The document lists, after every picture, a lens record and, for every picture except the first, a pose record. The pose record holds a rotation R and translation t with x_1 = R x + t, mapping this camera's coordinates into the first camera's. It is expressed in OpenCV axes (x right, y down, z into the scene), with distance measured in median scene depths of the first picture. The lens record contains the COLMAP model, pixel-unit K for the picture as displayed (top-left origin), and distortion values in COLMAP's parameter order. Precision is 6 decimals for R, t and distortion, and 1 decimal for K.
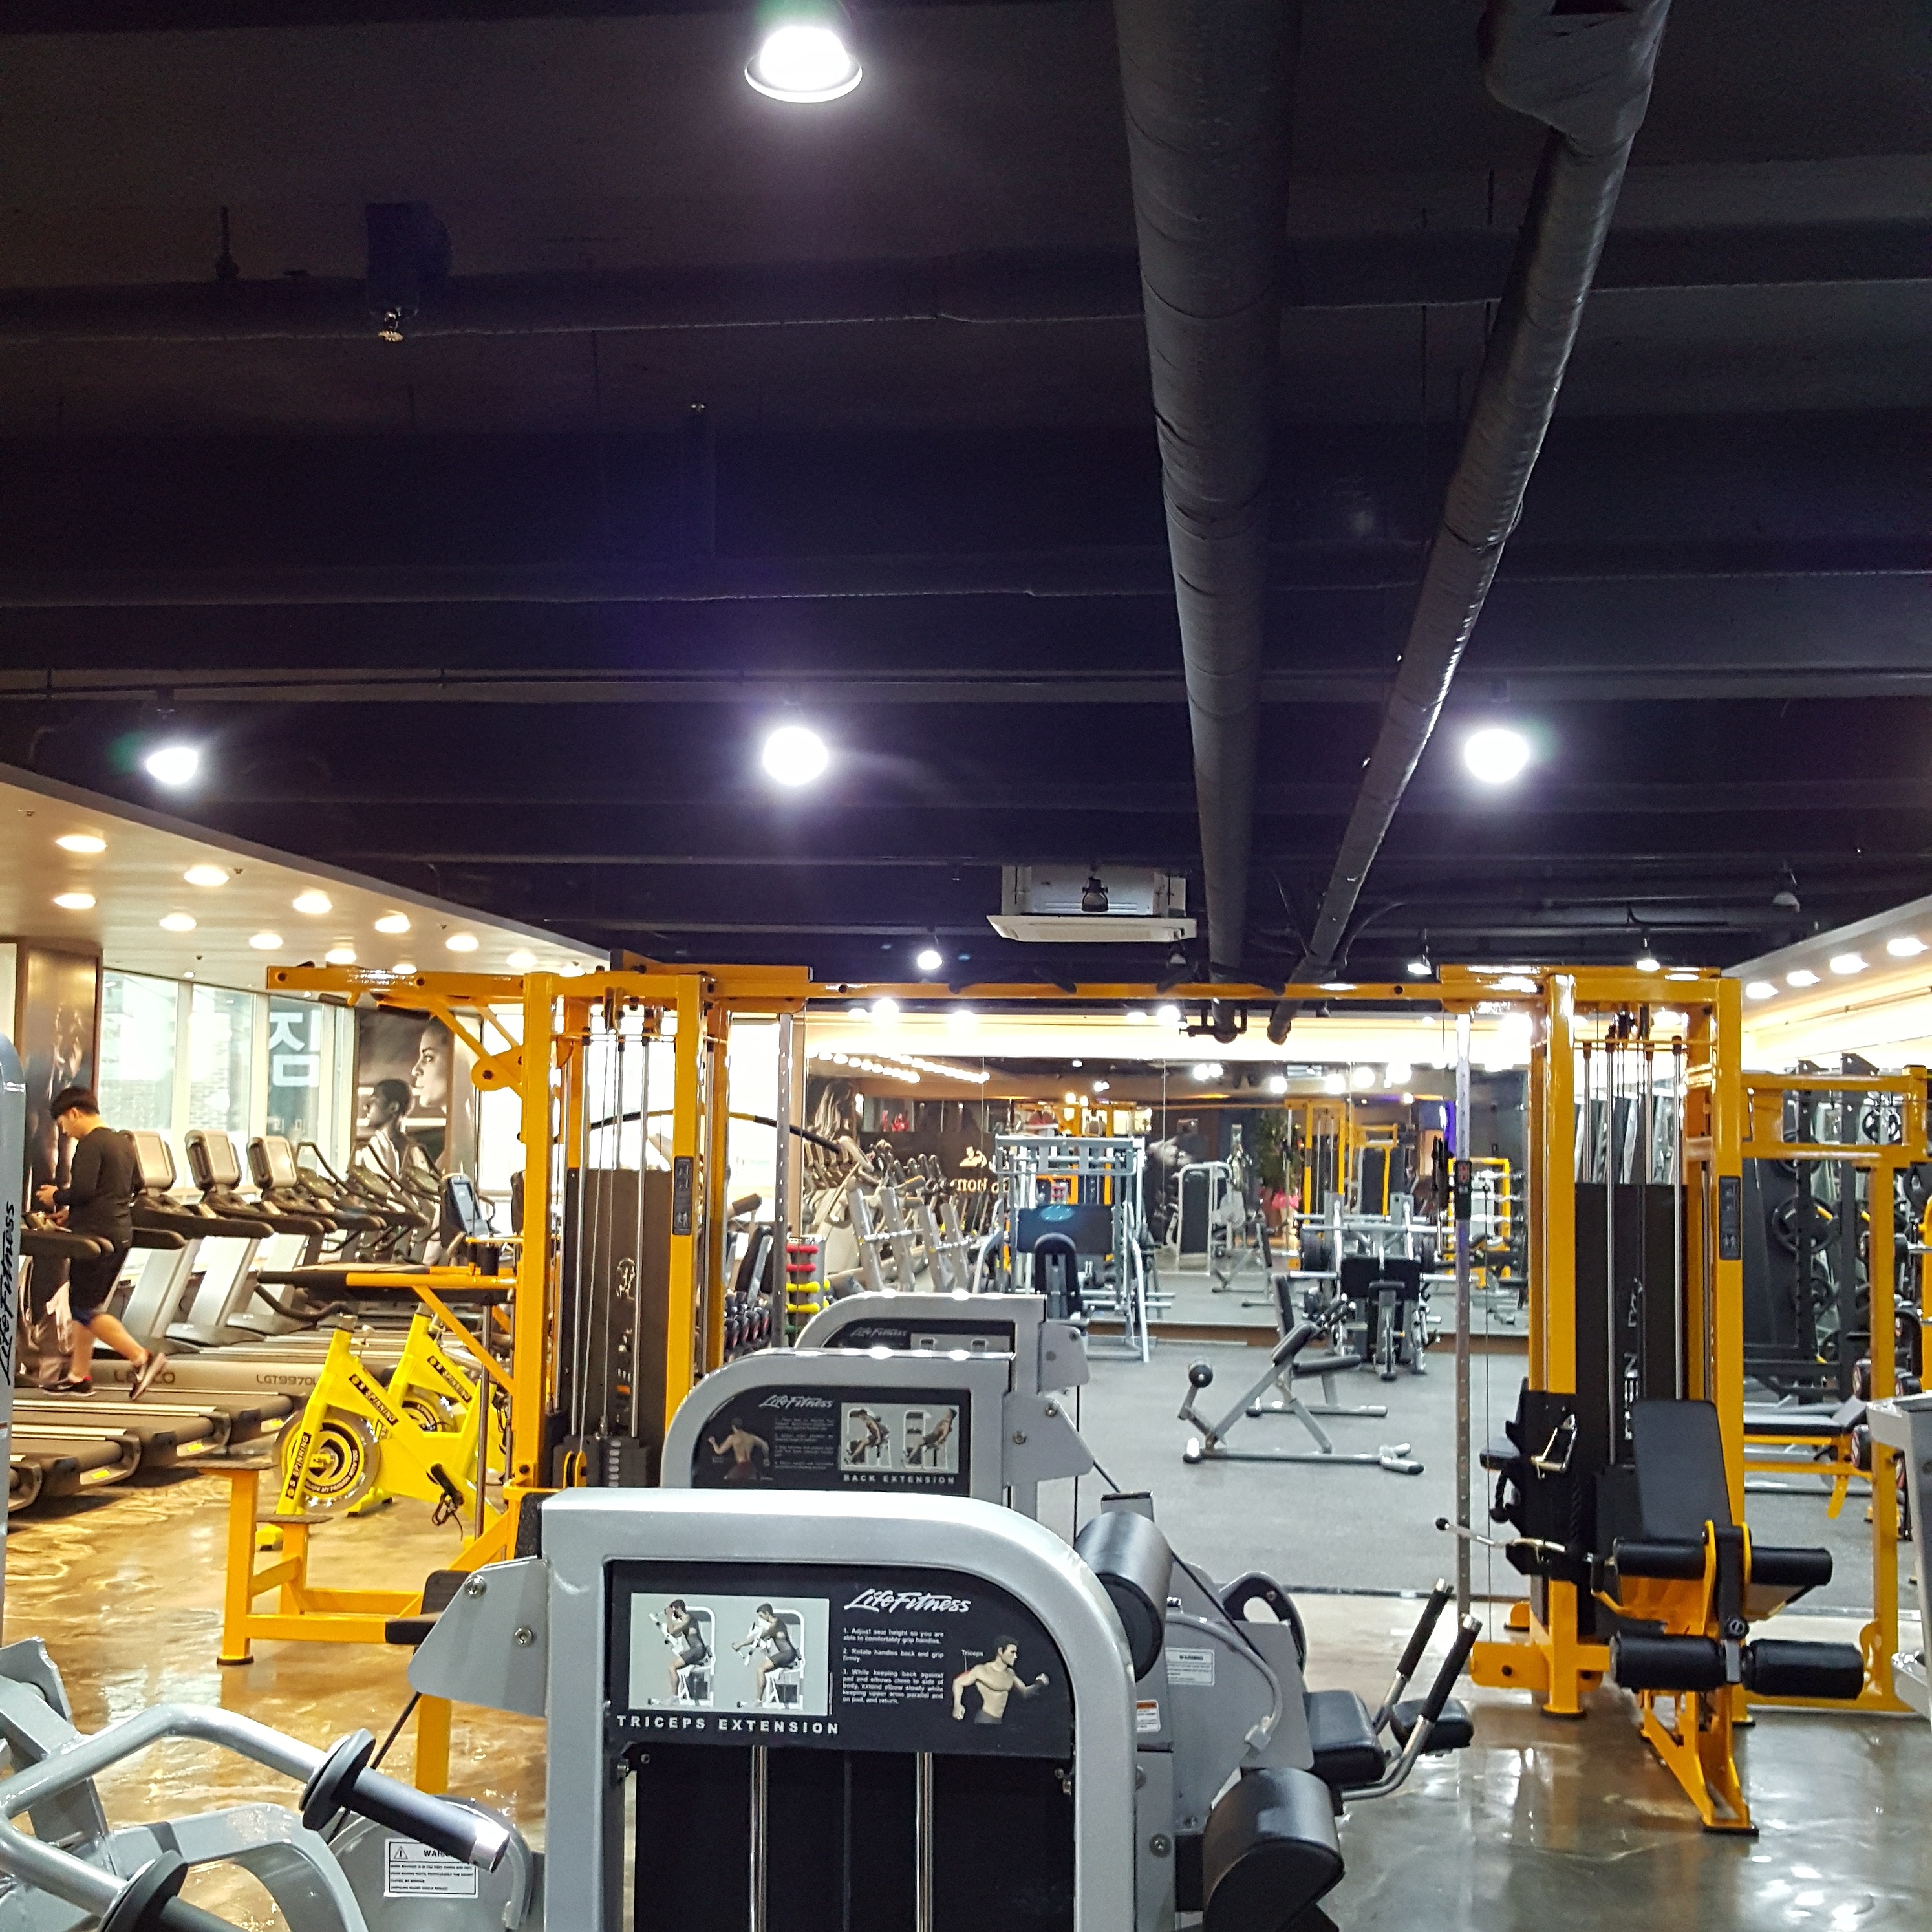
lens RADIAL K [[2509.9, 0, 966.0], [0, 2509.9, 966.0], [0, 0, 1]] dist [0.021581, -0.022229]
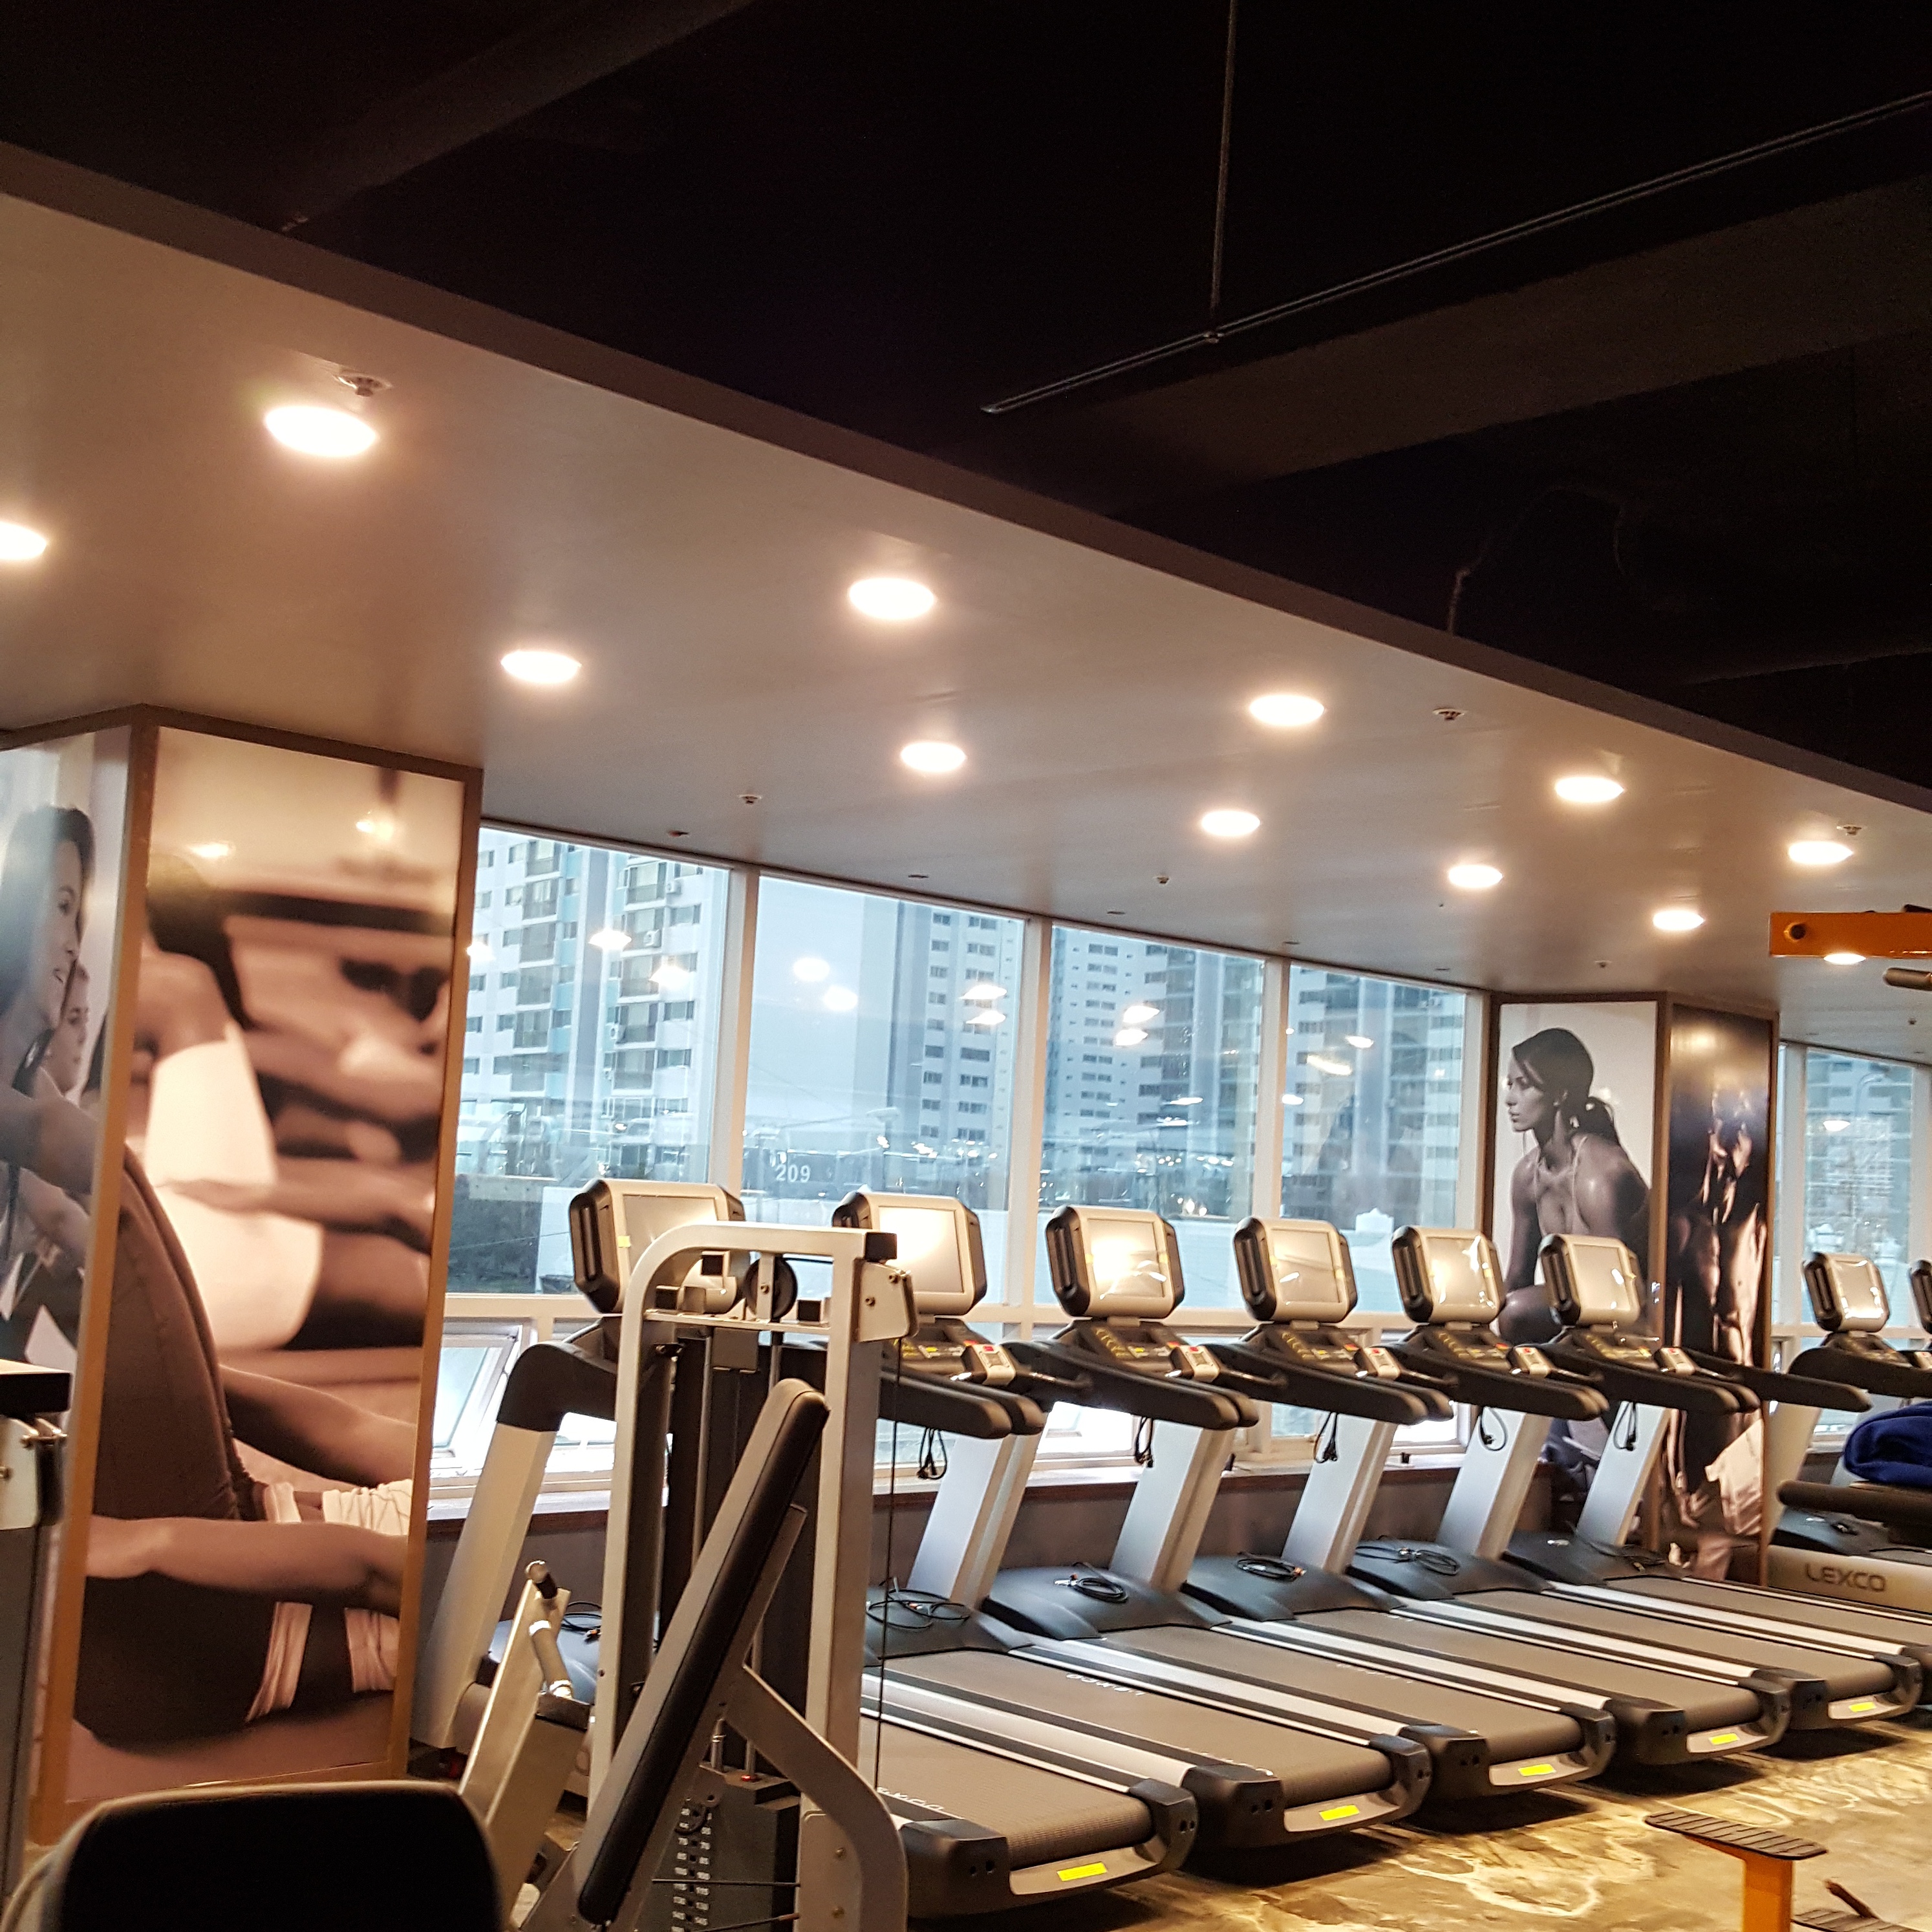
lens RADIAL K [[2509.9, 0, 966.0], [0, 2509.9, 966.0], [0, 0, 1]] dist [0.021581, -0.022229]
pose [[0.725353, -0.038625, -0.687293, 0.006975], [0.002650, 0.998574, -0.053323, 0.020598], [0.688372, 0.036857, 0.724421, 0.273627]]
